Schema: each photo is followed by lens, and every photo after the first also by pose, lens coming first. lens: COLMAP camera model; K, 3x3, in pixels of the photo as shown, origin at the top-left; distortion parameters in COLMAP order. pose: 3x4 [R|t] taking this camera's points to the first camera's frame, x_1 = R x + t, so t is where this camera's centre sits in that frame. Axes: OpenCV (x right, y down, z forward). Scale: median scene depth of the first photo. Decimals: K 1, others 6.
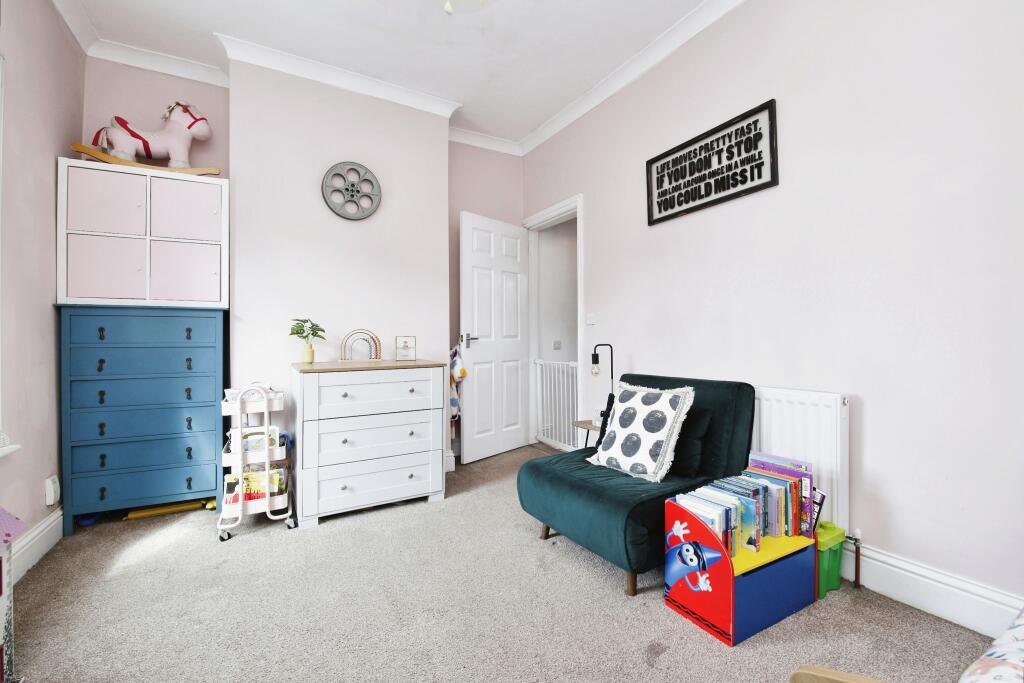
lens RADIAL K [[449.0, 0, 518.3], [0, 449.0, 340.5], [0, 0, 1]] dist [0.000550, -0.009880]
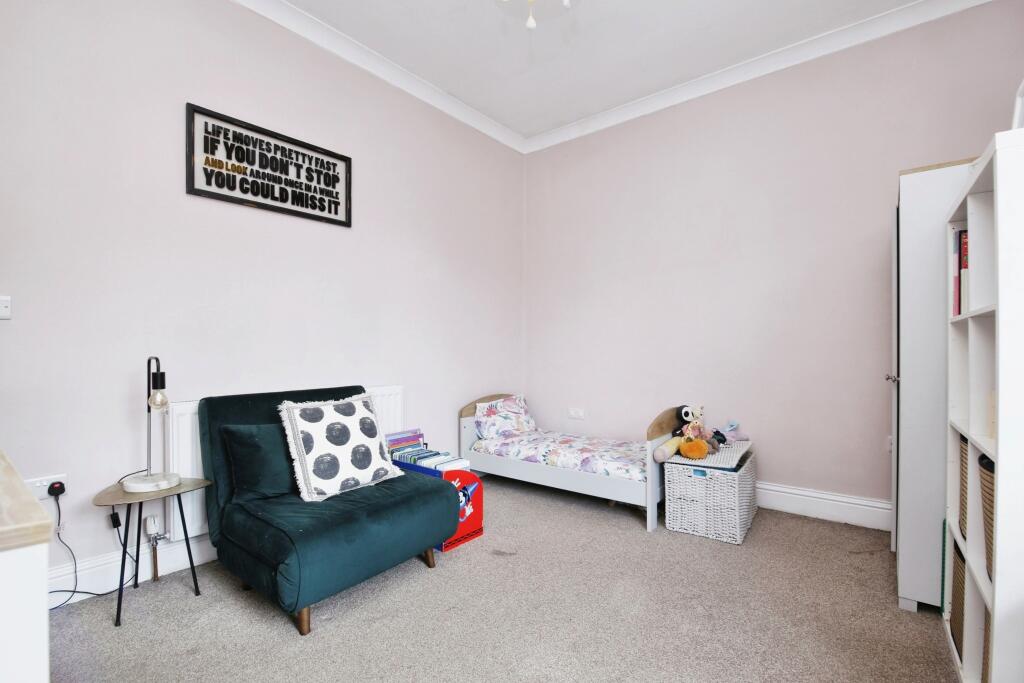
lens RADIAL K [[460.0, 0, 515.8], [0, 460.0, 358.1], [0, 0, 1]] dist [0.000179, -0.000420]
pose [[-0.374389, -0.011533, 0.927200, -0.705603], [0.004035, 0.999893, 0.014066, 0.003162], [-0.927263, 0.009007, -0.374303, 0.930098]]
